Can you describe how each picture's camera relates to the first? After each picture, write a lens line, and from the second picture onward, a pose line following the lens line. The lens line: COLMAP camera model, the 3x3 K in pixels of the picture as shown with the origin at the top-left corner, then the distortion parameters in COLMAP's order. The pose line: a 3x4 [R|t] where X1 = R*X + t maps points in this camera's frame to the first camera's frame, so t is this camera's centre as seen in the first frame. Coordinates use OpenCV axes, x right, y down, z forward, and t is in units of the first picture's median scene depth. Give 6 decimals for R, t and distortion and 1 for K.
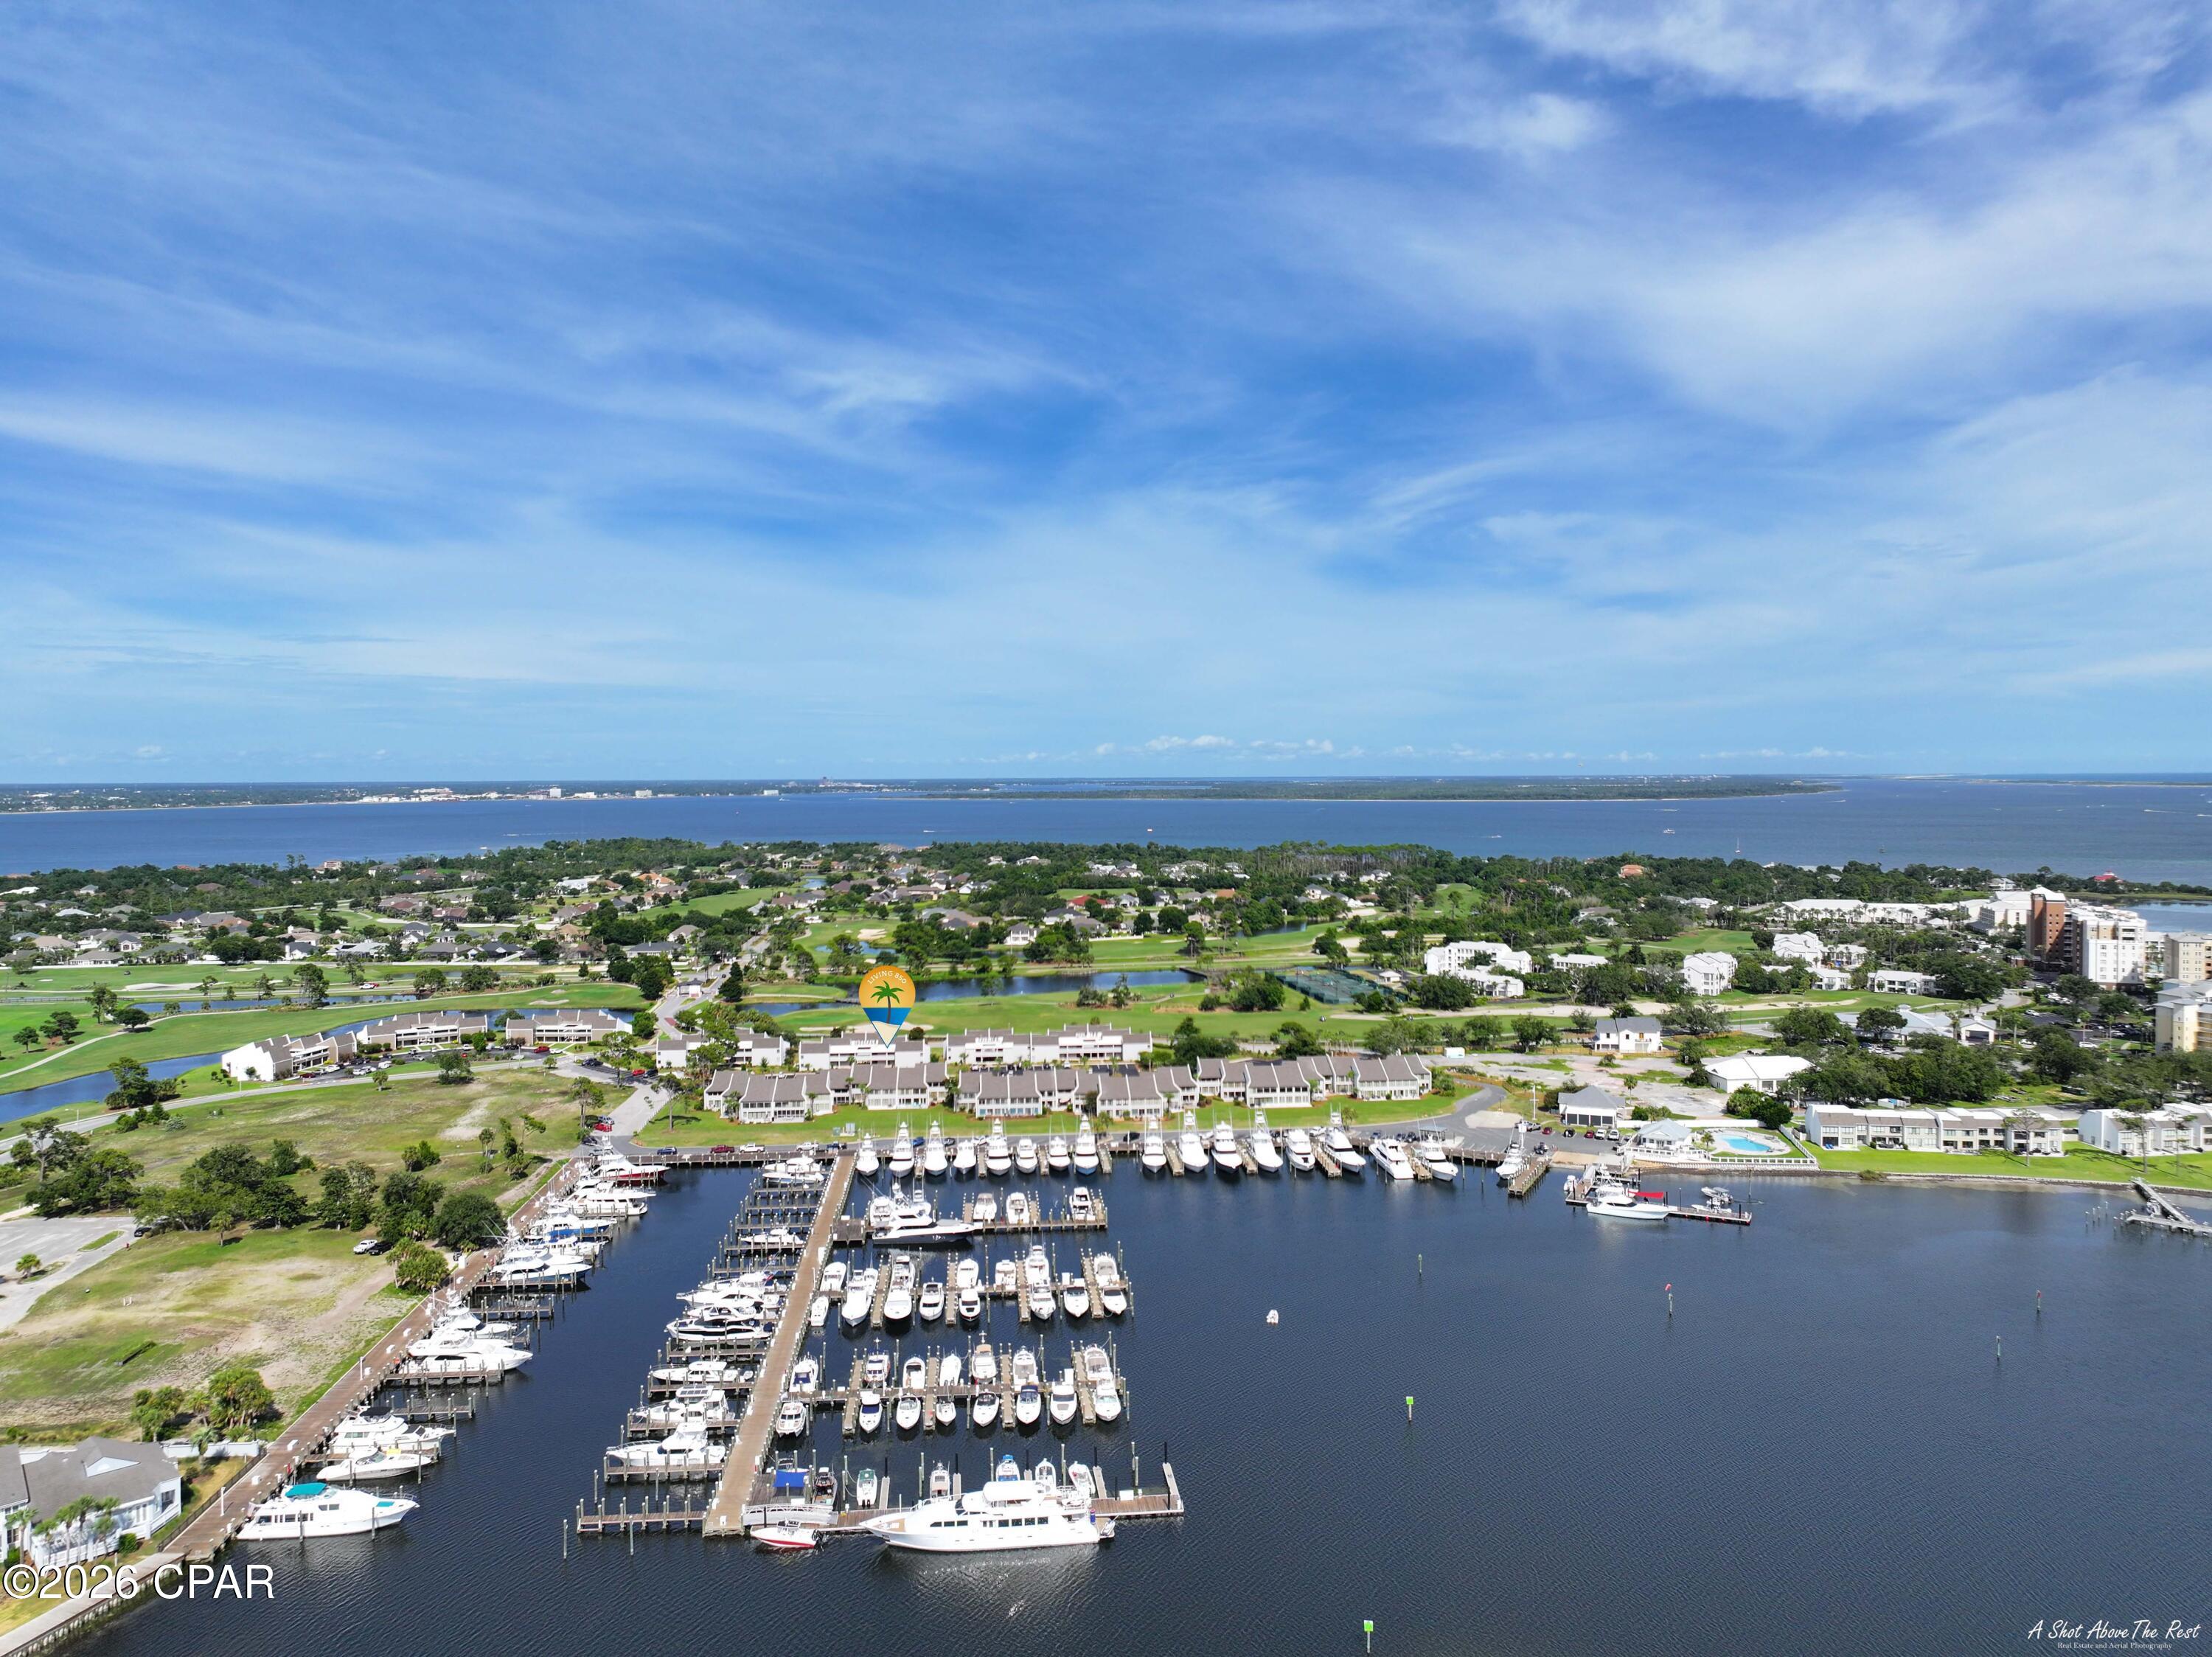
lens RADIAL K [[1539.0, 0, 1118.9], [0, 1539.0, 819.6], [0, 0, 1]] dist [0.002809, 0.005339]
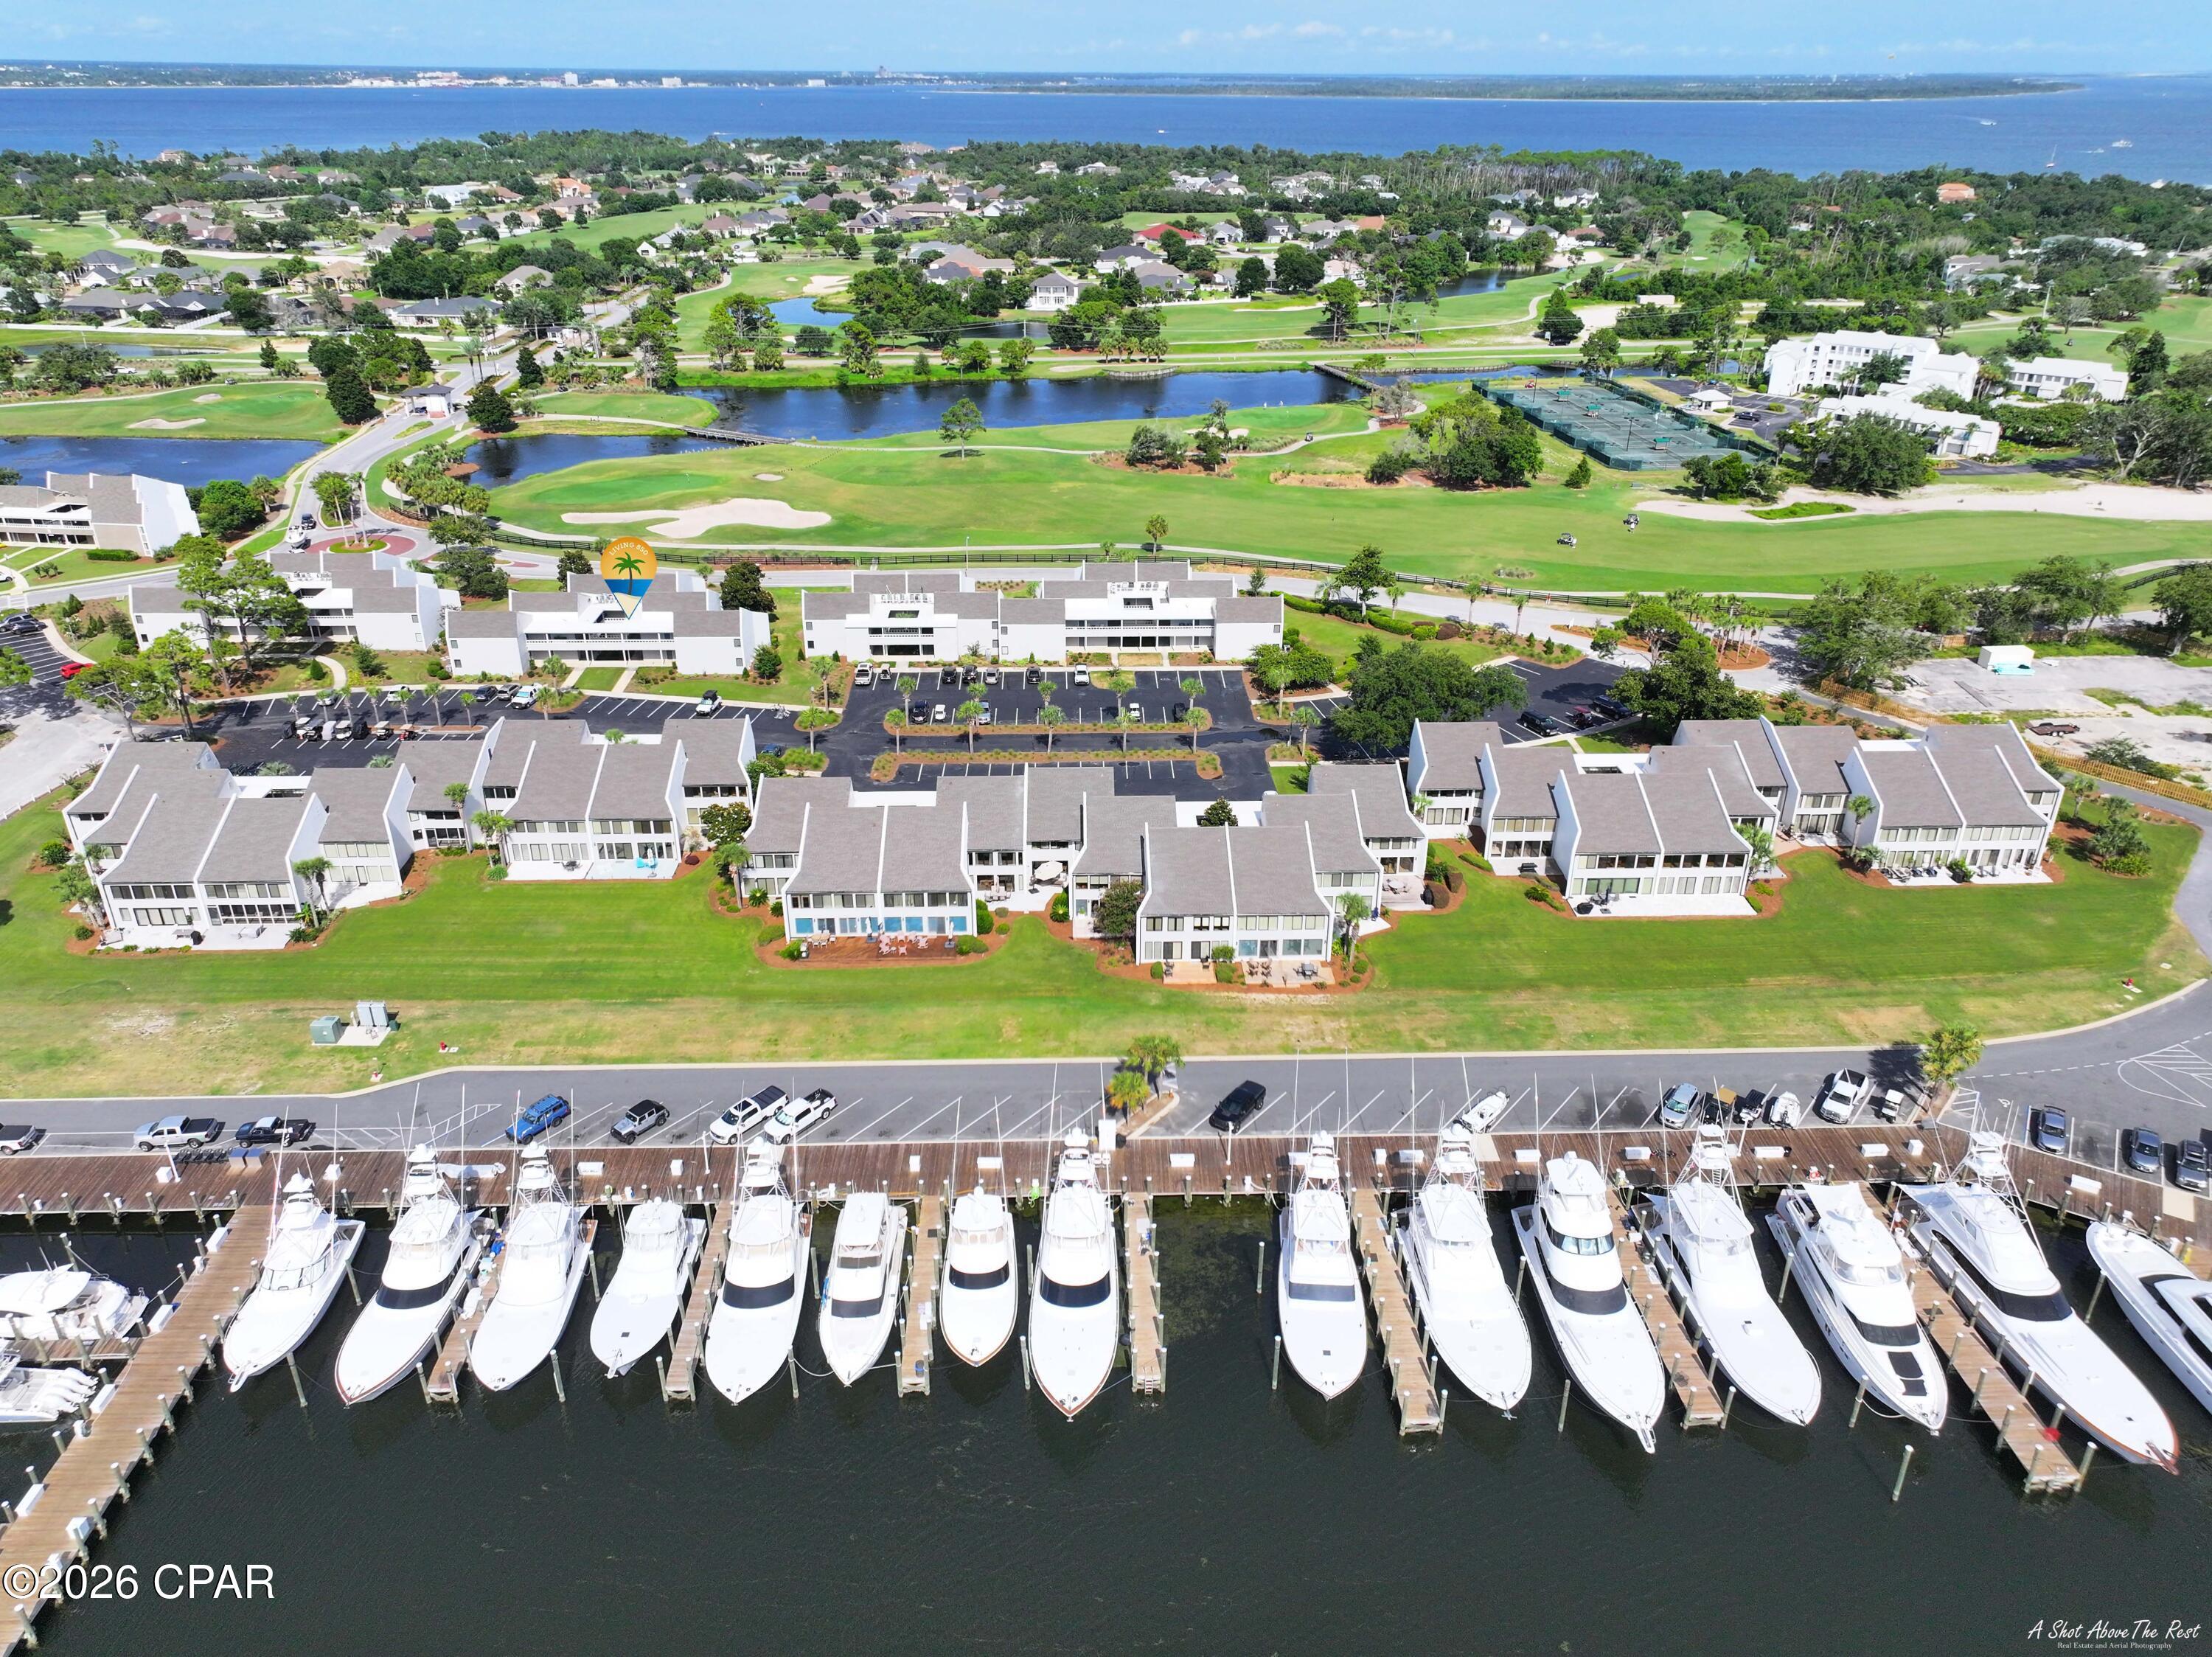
lens RADIAL K [[1538.3, 0, 1106.0], [0, 1538.3, 828.5], [0, 0, 1]] dist [-0.000240, 0.021461]
pose [[0.997936, 0.036746, -0.052660, -0.001993], [-0.011537, 0.909339, 0.415896, 0.013047], [0.063168, -0.414431, 0.907886, 0.352813]]
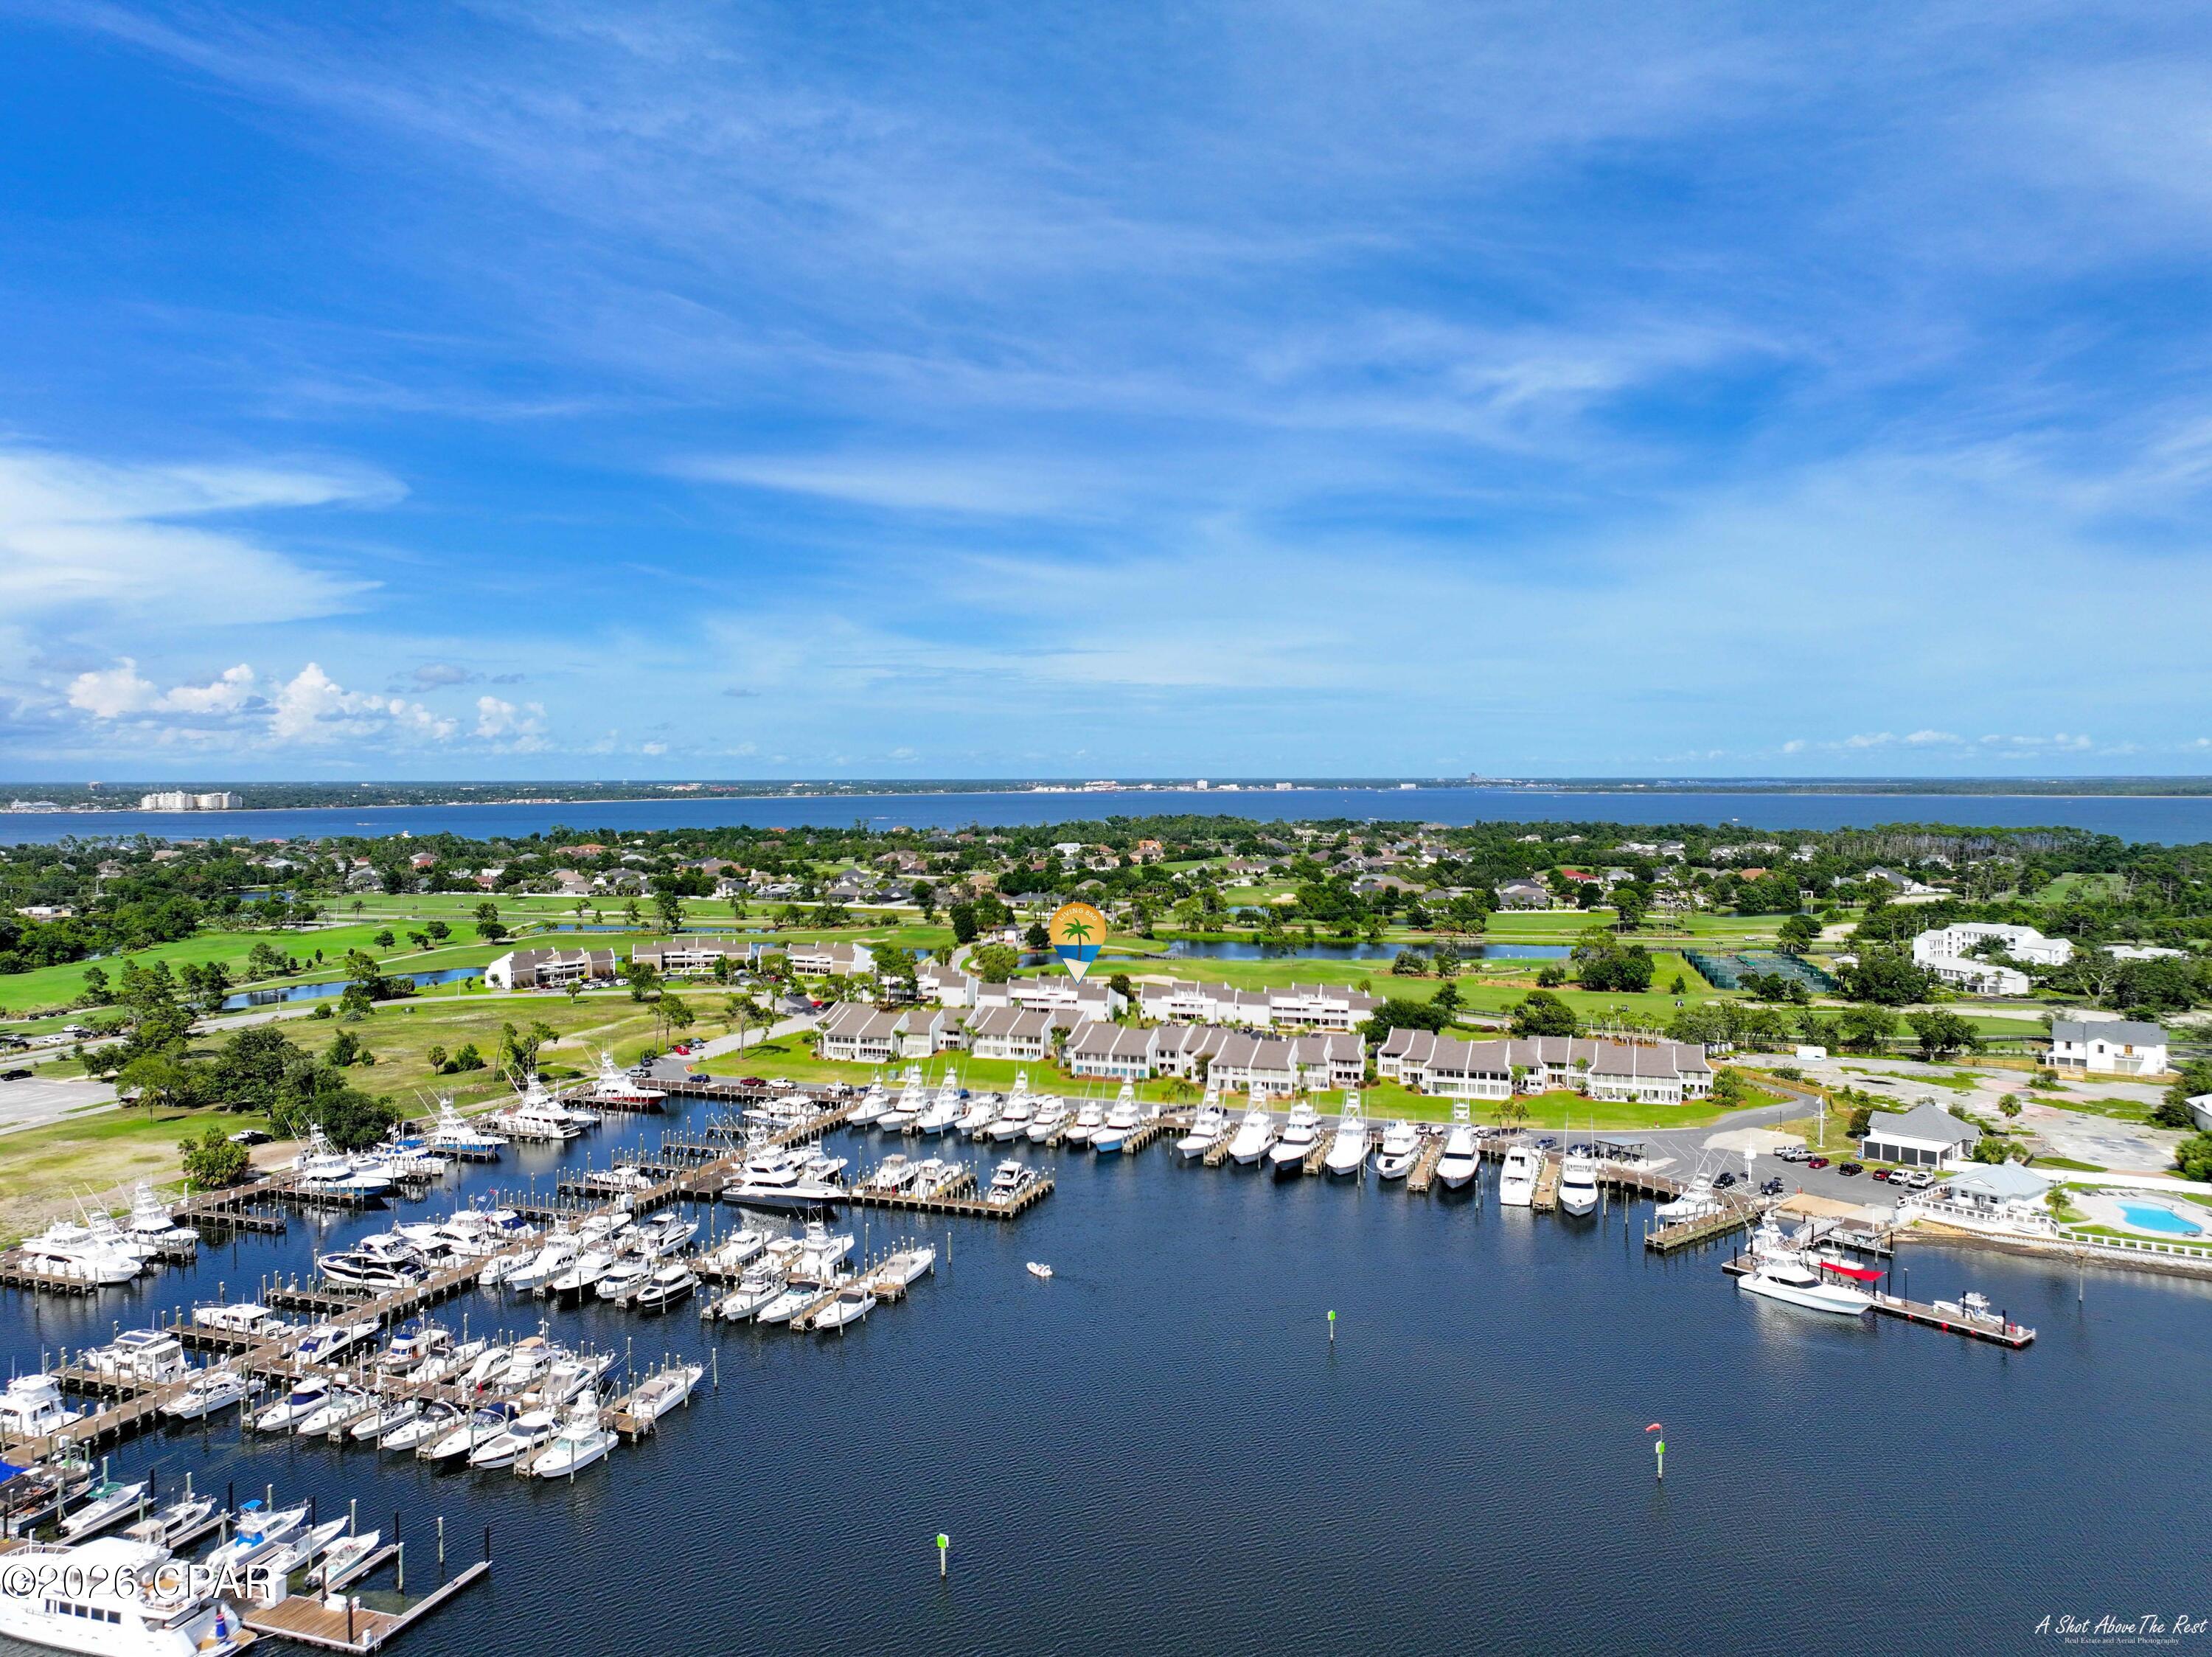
lens RADIAL K [[1539.0, 0, 1118.9], [0, 1539.0, 819.6], [0, 0, 1]] dist [0.002809, 0.005339]
pose [[0.910873, 0.013939, -0.412452, 0.132149], [-0.013884, 0.999899, 0.003130, 0.028041], [0.412454, 0.002875, 0.910974, 0.135867]]
